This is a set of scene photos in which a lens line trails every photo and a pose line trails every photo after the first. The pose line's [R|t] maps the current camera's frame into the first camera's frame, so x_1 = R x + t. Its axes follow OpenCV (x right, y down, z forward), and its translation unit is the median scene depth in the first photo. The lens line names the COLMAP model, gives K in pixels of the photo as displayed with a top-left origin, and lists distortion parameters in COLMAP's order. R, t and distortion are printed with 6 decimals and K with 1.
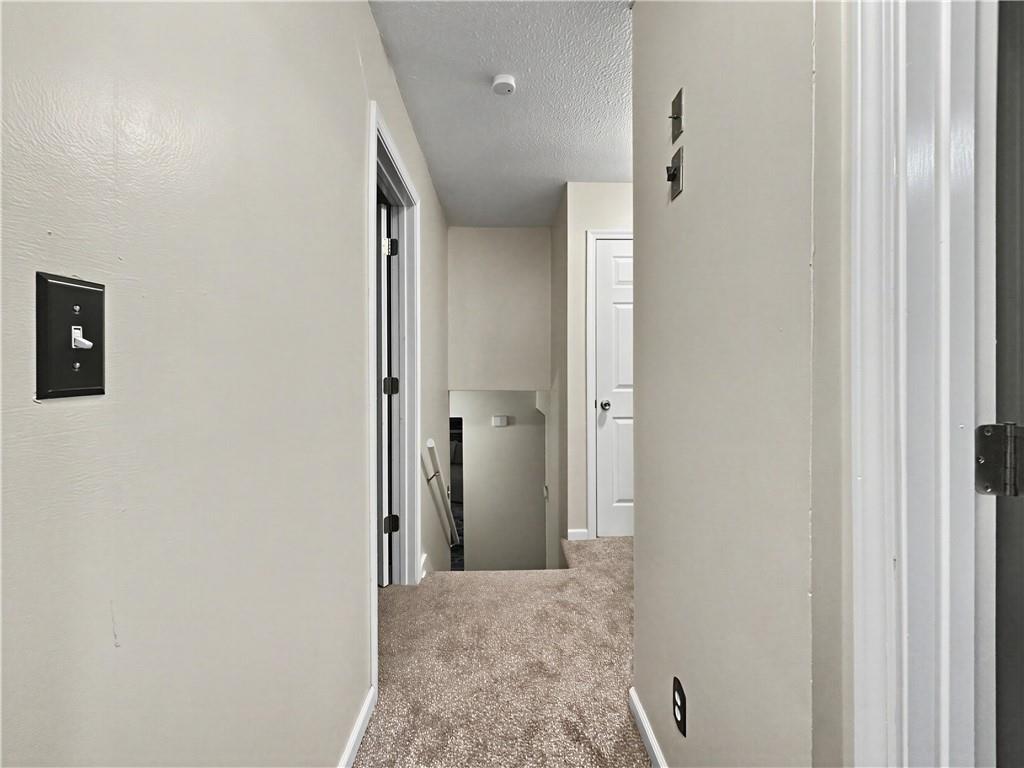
lens RADIAL K [[432.8, 0, 511.4], [0, 432.8, 370.1], [0, 0, 1]] dist [-0.001957, 0.000435]
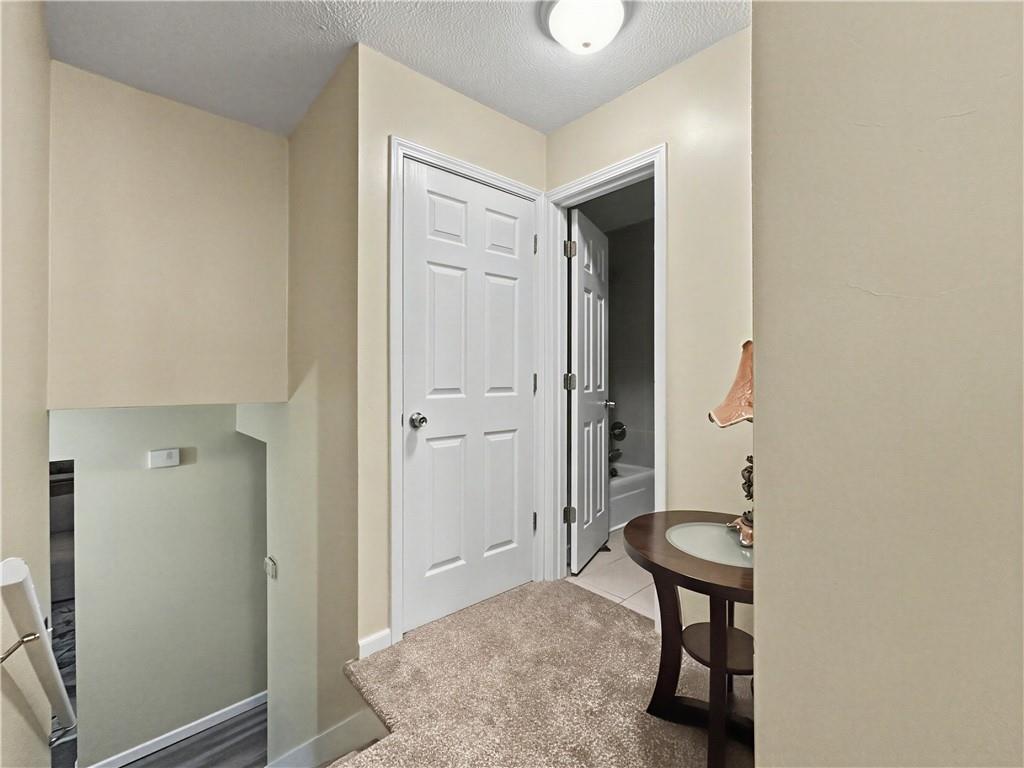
lens RADIAL K [[439.7, 0, 514.4], [0, 439.7, 378.0], [0, 0, 1]] dist [-0.001413, -0.000455]
pose [[0.764717, 0.005497, 0.644343, -0.070402], [0.000367, 0.999960, -0.008967, 0.018865], [-0.644367, 0.007094, 0.764684, 0.325943]]
